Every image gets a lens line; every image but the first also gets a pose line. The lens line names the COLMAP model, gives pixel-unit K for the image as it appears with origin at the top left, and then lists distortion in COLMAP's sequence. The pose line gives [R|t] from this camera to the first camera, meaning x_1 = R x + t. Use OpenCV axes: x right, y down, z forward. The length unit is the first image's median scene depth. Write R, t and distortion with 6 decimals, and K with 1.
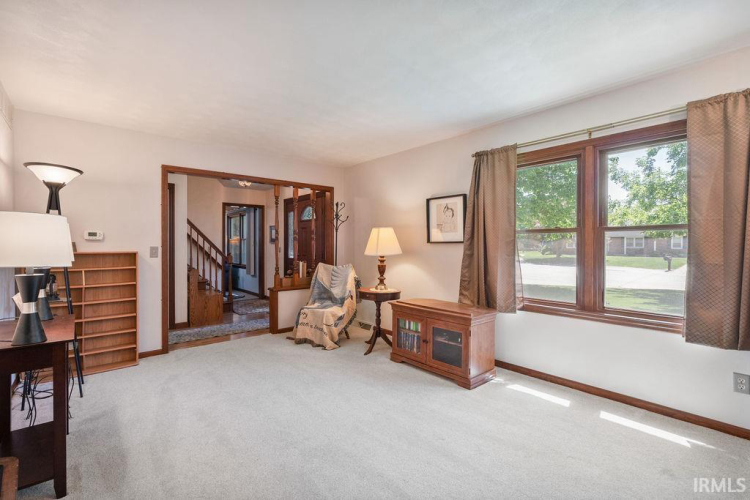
lens RADIAL K [[335.6, 0, 375.0], [0, 335.6, 250.0], [0, 0, 1]] dist [-0.000564, -0.000145]
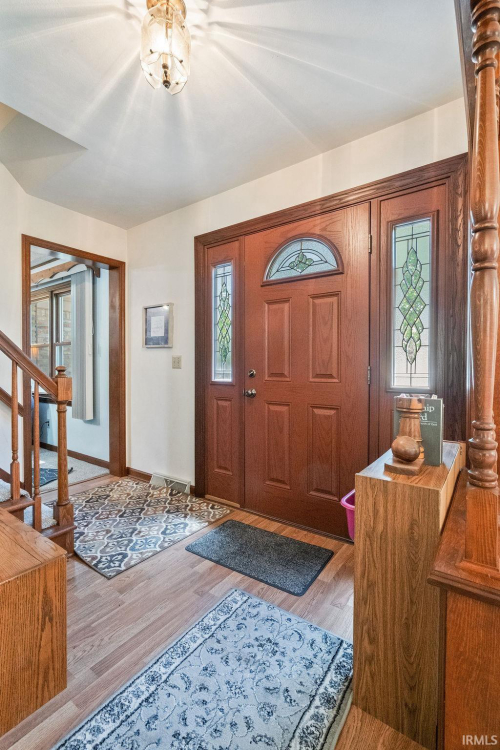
lens RADIAL K [[335.6, 0, 250.0], [0, 335.6, 375.0], [0, 0, 1]] dist [-0.000564, -0.000145]
pose [[0.974420, -0.009360, 0.224539, -0.266615], [0.005648, 0.999837, 0.017170, 0.007210], [-0.224663, -0.015463, 0.974314, 0.528227]]
